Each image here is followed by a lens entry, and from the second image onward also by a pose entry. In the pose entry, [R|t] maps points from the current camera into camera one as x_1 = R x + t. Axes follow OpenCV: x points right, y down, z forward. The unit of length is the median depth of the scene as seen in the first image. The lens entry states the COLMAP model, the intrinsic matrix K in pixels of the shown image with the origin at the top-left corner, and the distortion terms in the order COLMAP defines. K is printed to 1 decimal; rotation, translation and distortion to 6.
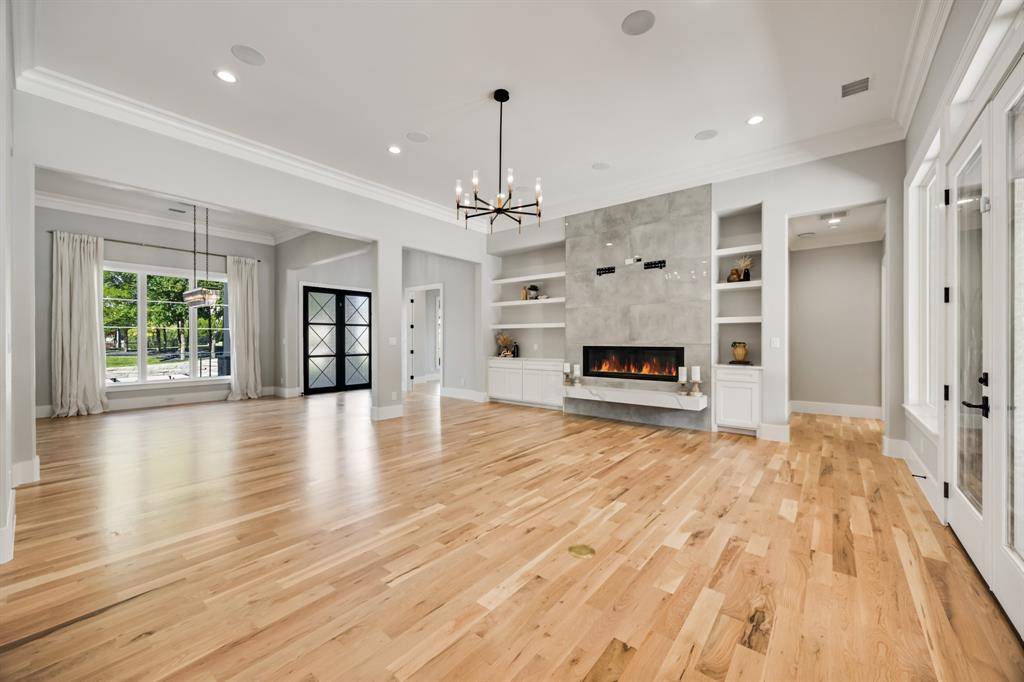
lens RADIAL K [[393.3, 0, 521.9], [0, 393.3, 339.0], [0, 0, 1]] dist [0.000304, 0.000294]
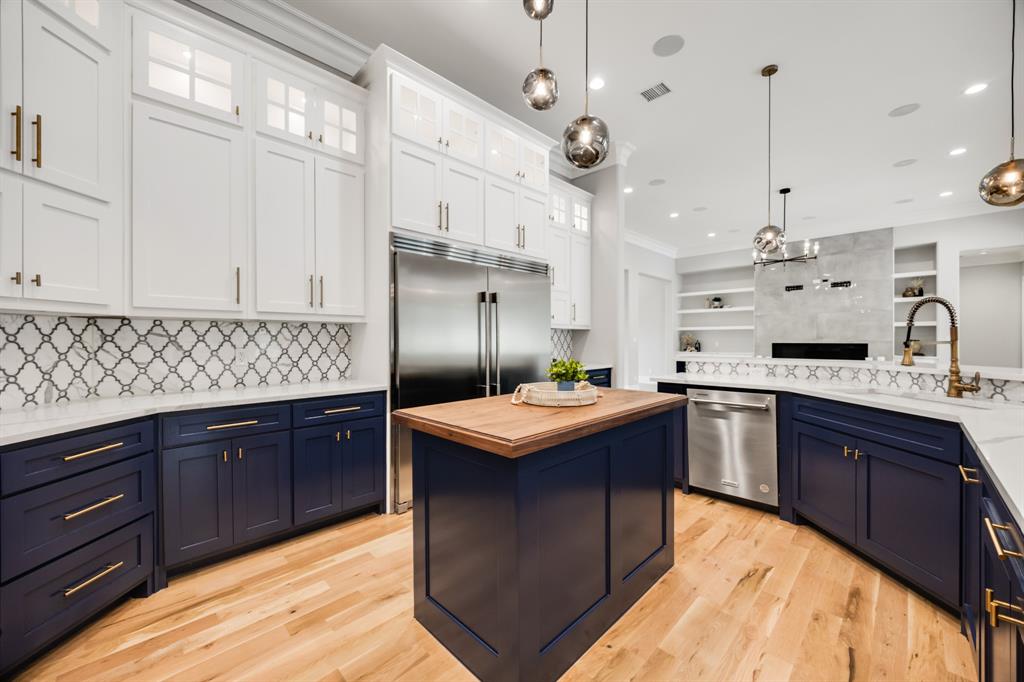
lens RADIAL K [[393.3, 0, 513.6], [0, 393.3, 338.3], [0, 0, 1]] dist [0.000304, 0.000294]
pose [[0.995412, -0.004008, -0.095596, -0.701590], [0.004008, 0.999992, -0.000190, -0.002380], [0.095596, -0.000194, 0.995420, -0.508447]]
